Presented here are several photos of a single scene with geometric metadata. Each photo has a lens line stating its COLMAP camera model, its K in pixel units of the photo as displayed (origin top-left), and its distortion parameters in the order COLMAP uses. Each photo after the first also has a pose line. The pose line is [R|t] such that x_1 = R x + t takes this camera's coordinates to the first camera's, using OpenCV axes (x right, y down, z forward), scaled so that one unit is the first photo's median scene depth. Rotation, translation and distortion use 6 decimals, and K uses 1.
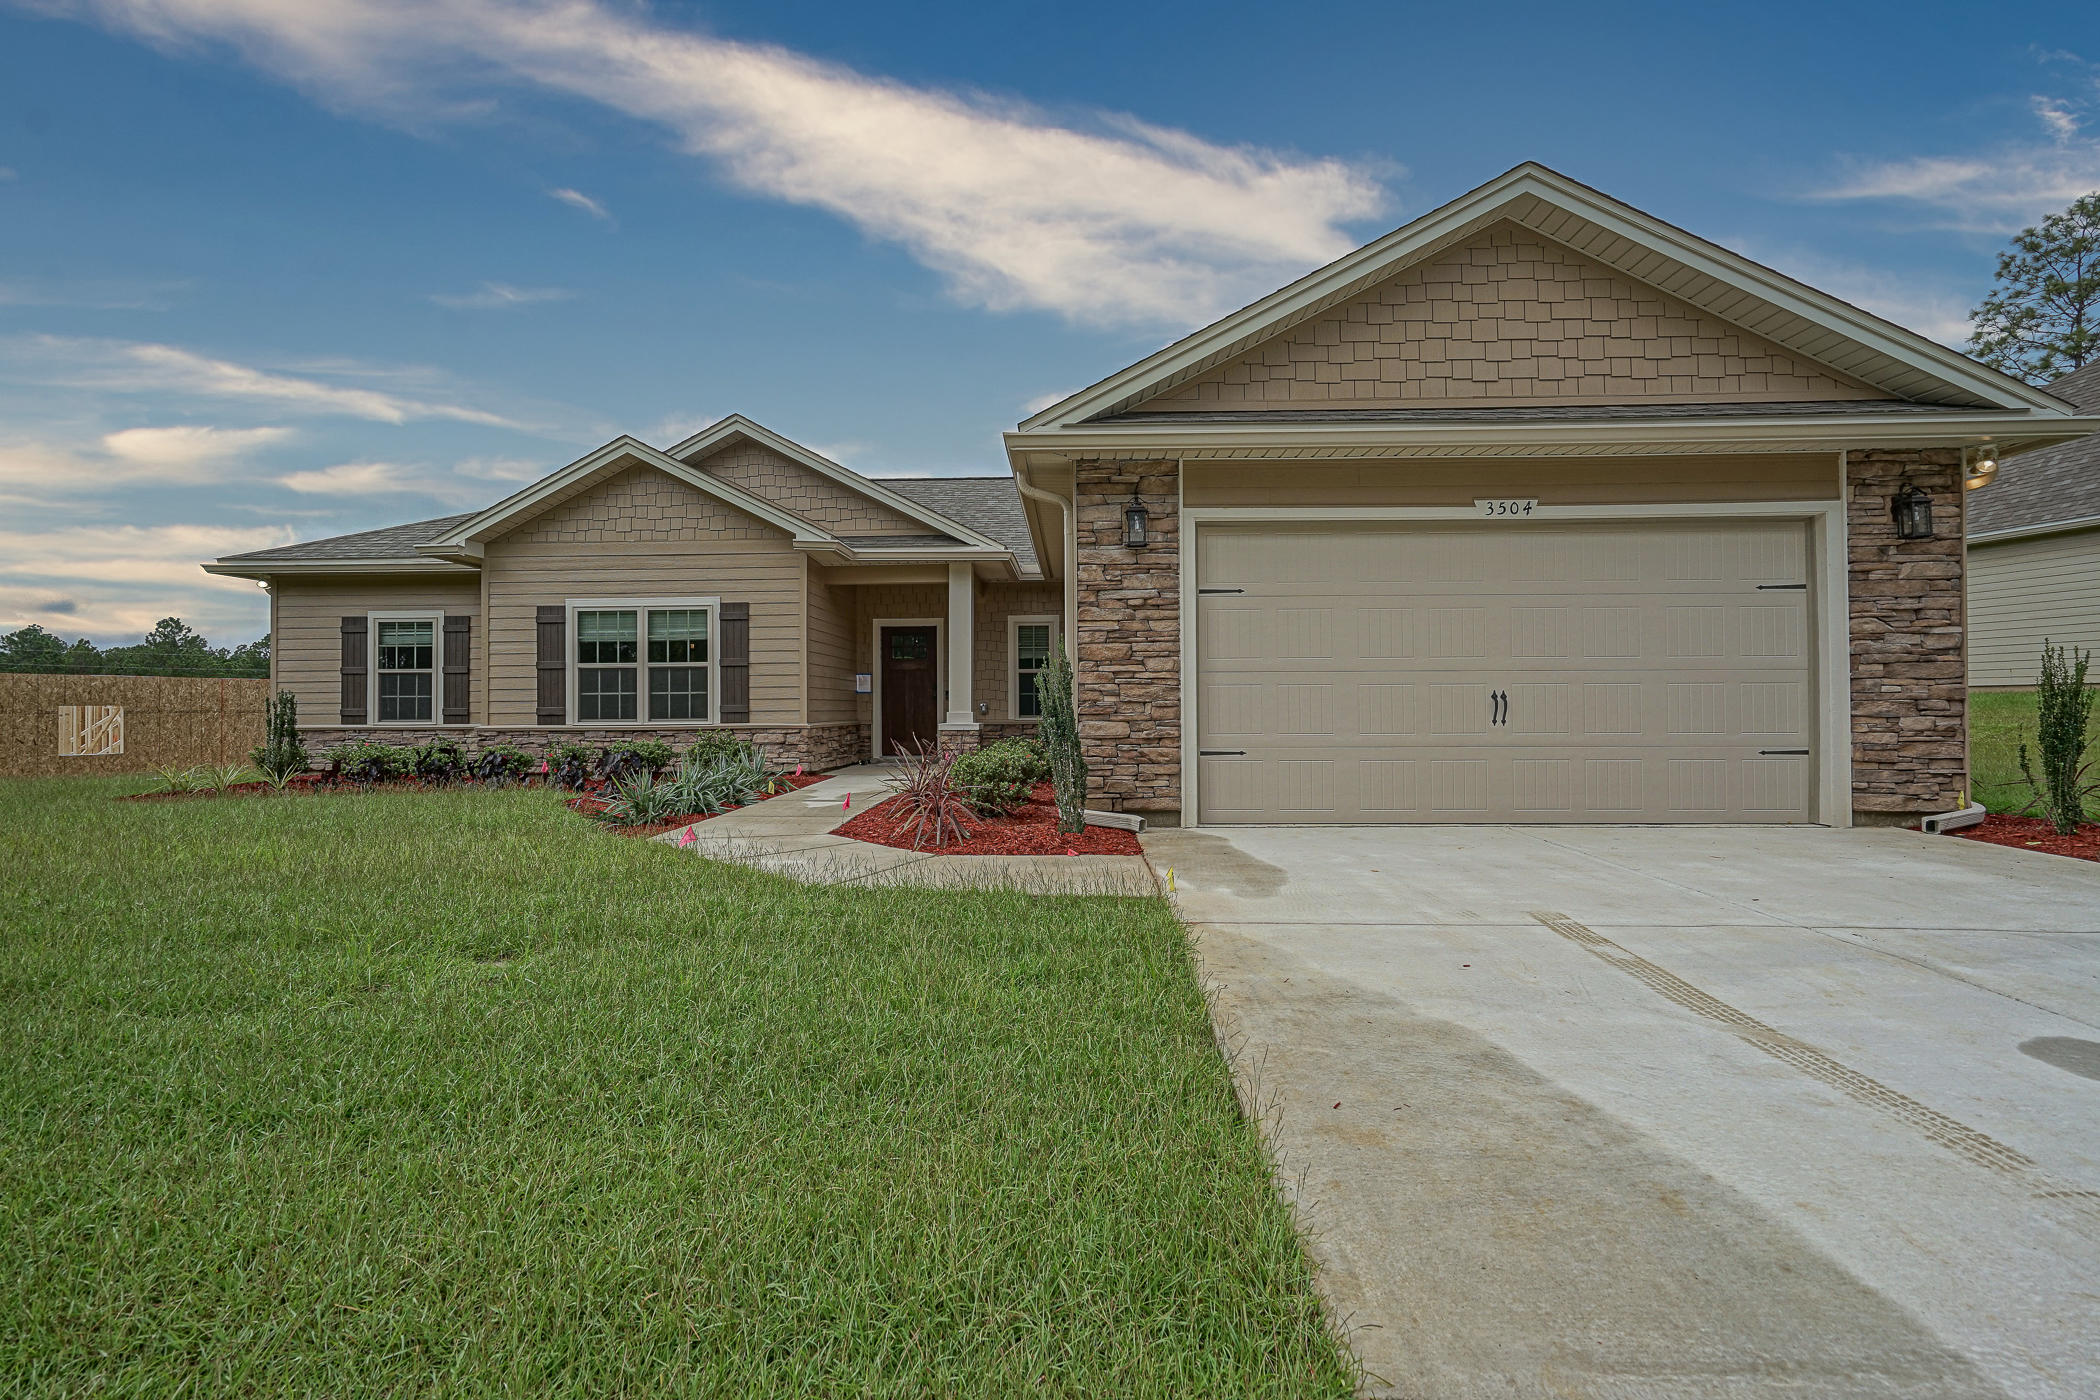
lens RADIAL K [[959.9, 0, 1057.1], [0, 959.9, 711.3], [0, 0, 1]] dist [-0.005125, 0.006218]
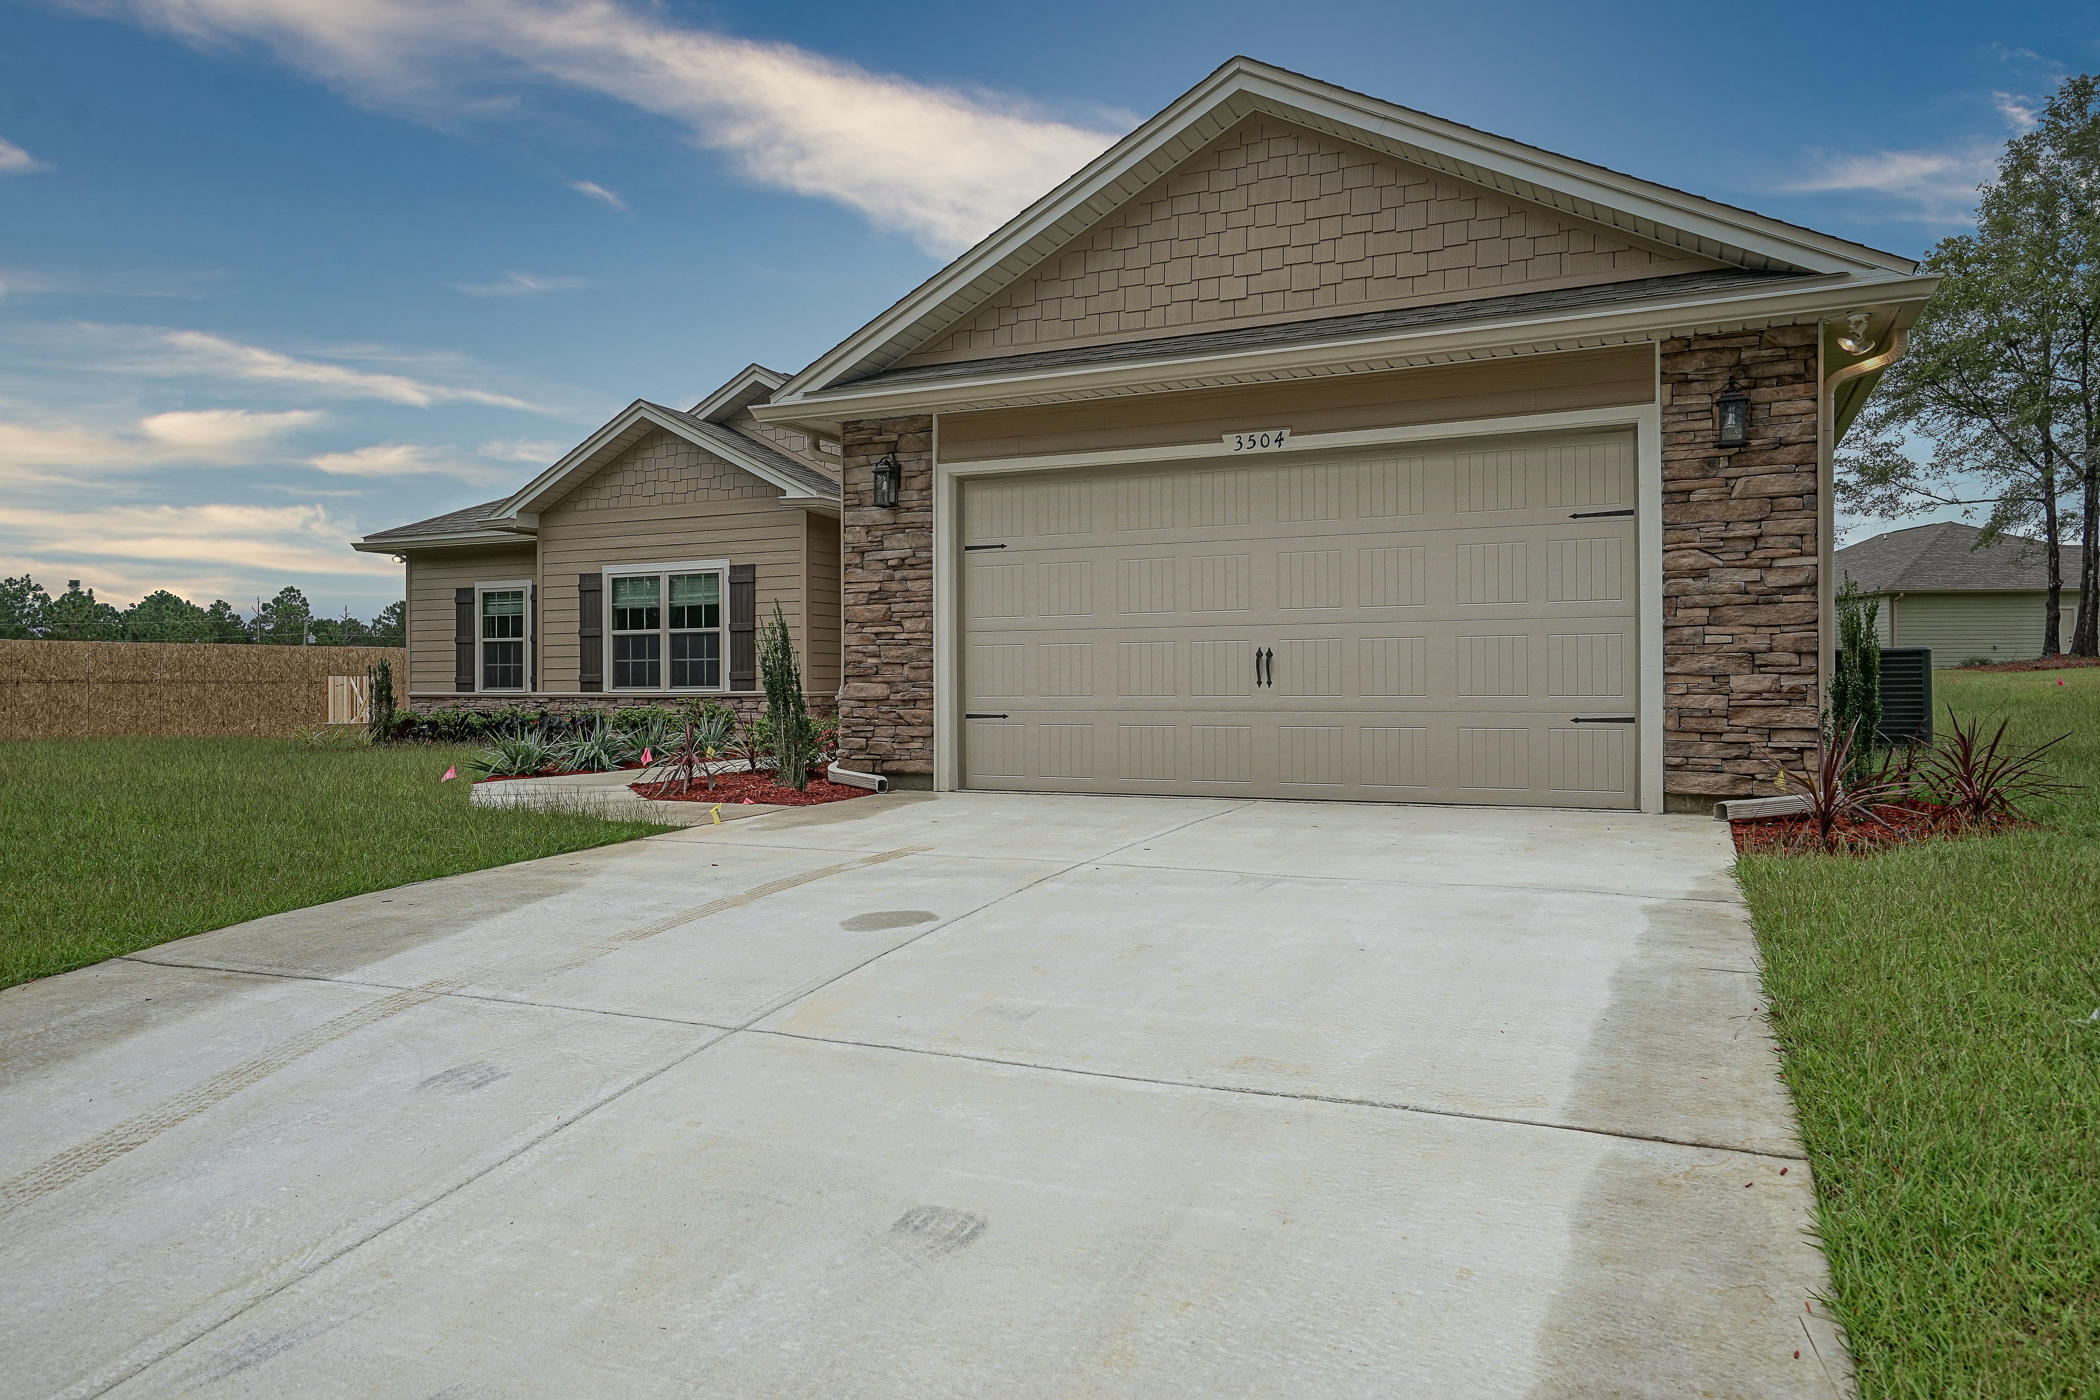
lens RADIAL K [[1383.9, 0, 1064.7], [0, 1383.9, 703.6], [0, 0, 1]] dist [0.026531, -0.002542]
pose [[0.923697, 0.003743, -0.383106, 0.791894], [0.001184, 0.999920, 0.012625, 0.013986], [0.383123, -0.012115, 0.923618, -0.252454]]
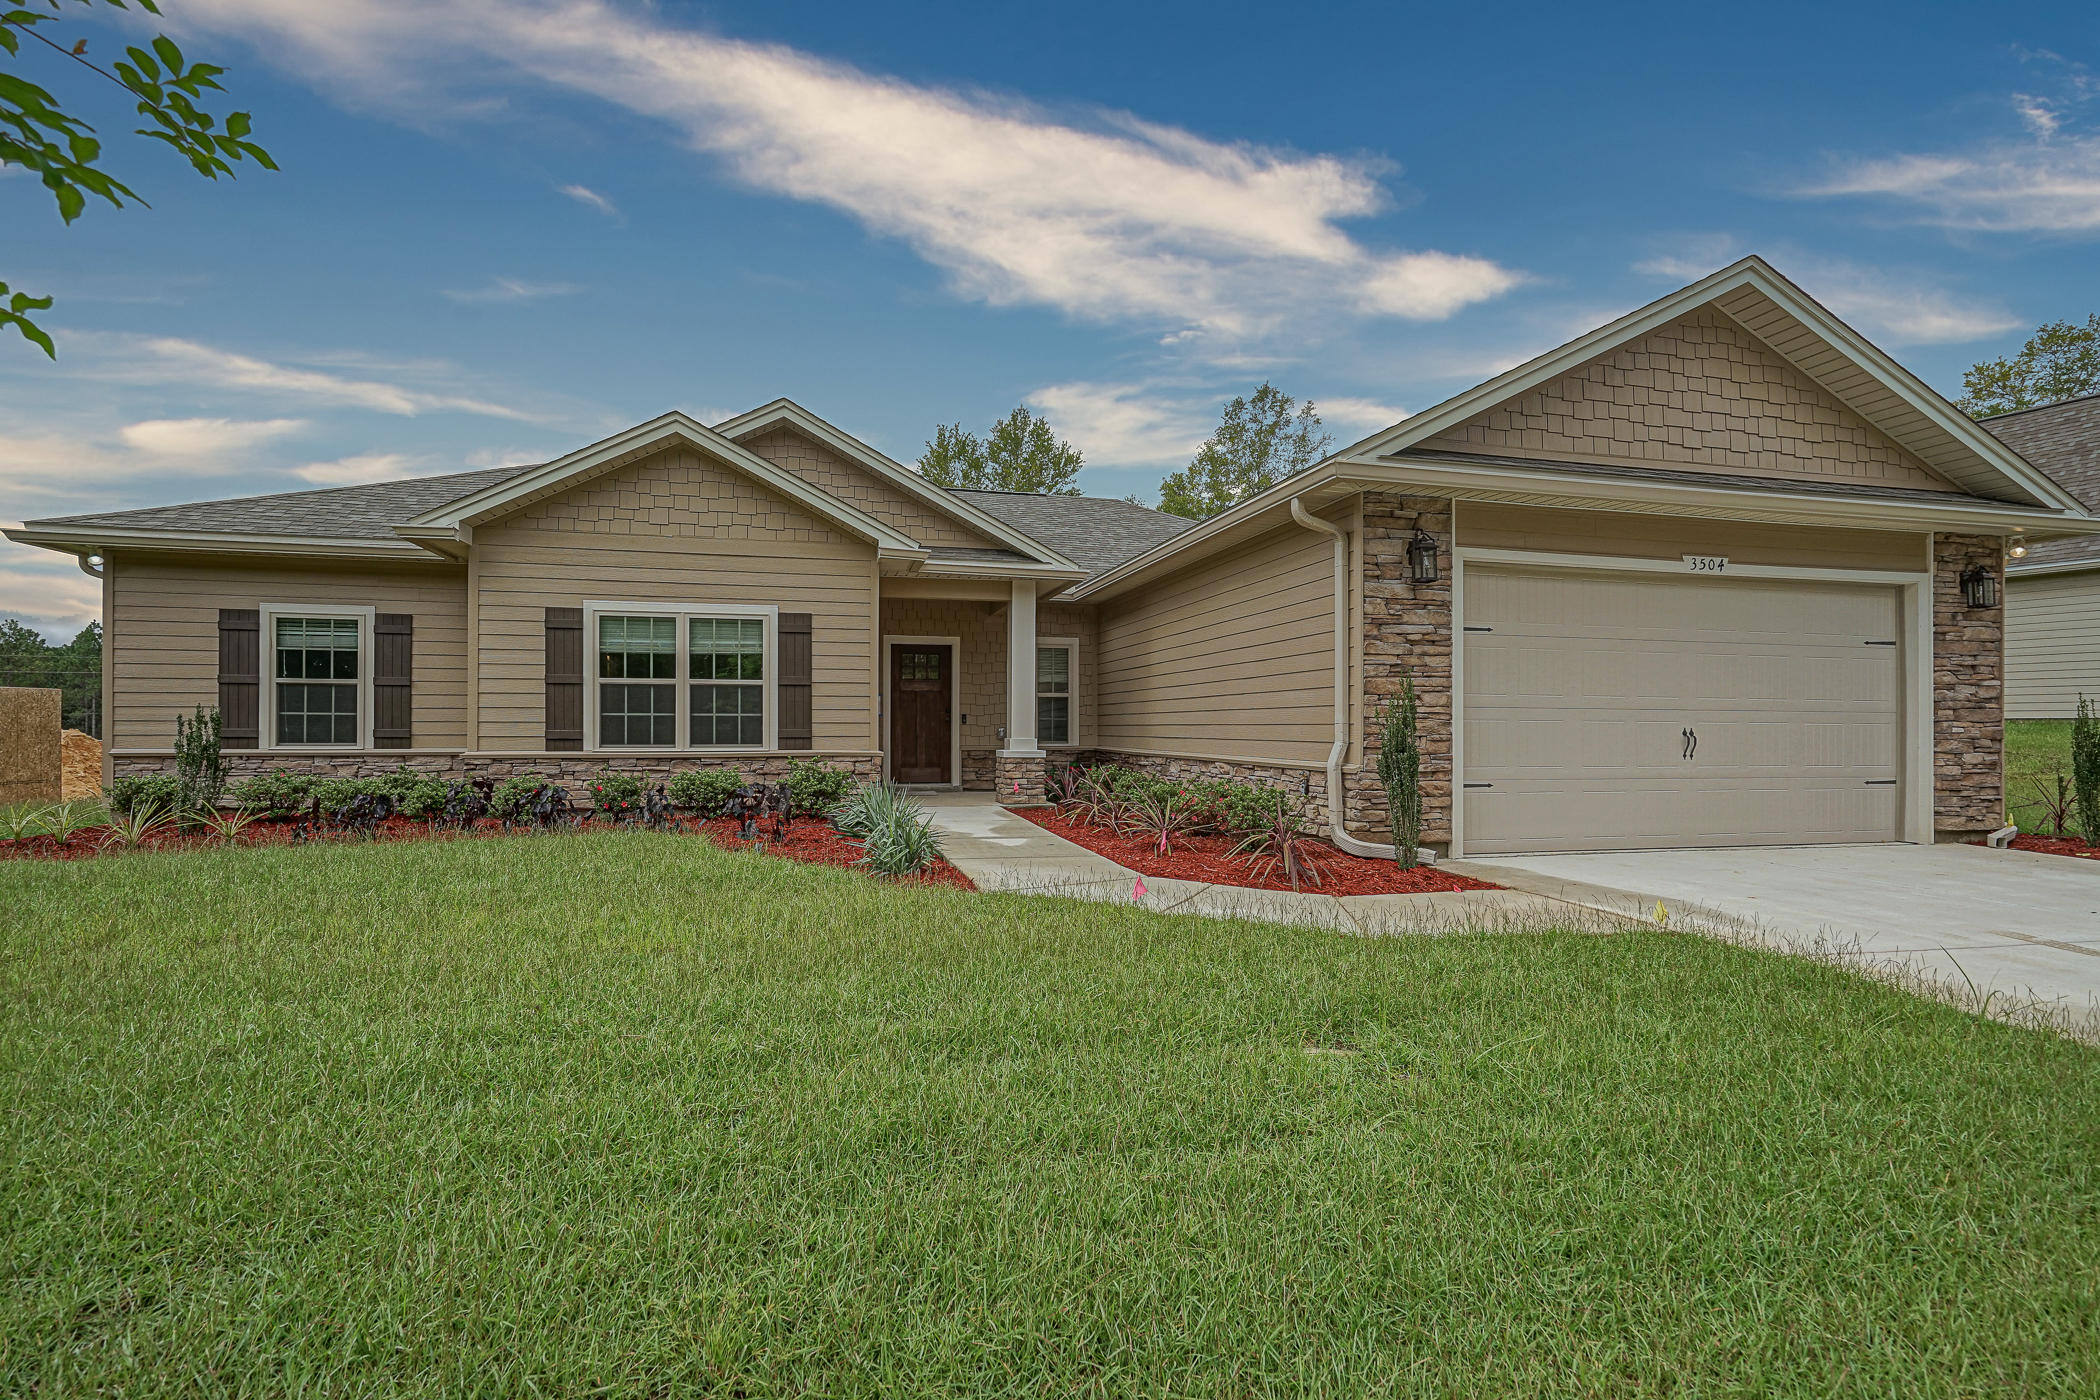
lens RADIAL K [[959.9, 0, 1061.9], [0, 959.9, 734.2], [0, 0, 1]] dist [-0.005125, 0.006218]
pose [[0.962041, 0.007161, 0.272811, -0.547426], [-0.008941, 0.999946, 0.005284, -0.013999], [-0.272759, -0.007522, 0.962053, 0.132414]]
